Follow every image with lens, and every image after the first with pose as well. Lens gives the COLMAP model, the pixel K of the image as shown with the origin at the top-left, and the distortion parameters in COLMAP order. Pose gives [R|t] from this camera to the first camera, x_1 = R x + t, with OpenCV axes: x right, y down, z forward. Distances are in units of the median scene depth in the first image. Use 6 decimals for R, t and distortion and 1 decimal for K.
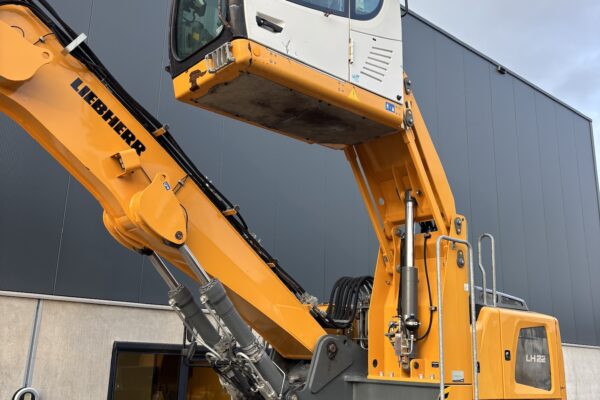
lens RADIAL K [[605.1, 0, 300.0], [0, 605.1, 200.0], [0, 0, 1]] dist [0.118914, -0.214654]
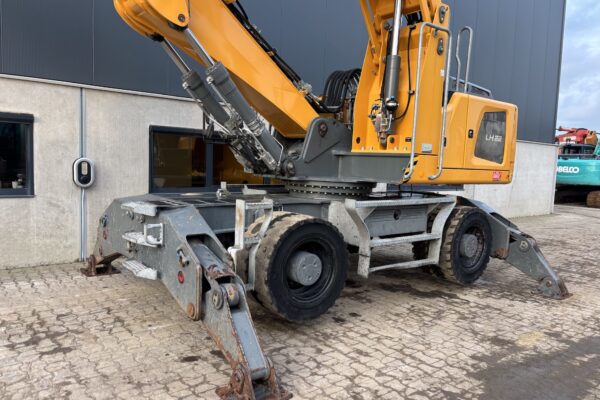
lens RADIAL K [[444.2, 0, 300.0], [0, 444.2, 200.0], [0, 0, 1]] dist [0.065963, -0.002124]
pose [[0.999466, 0.011616, -0.030525, 0.035149], [-0.000854, 0.943591, 0.331112, 0.086279], [0.032650, -0.330909, 0.943098, 0.123962]]
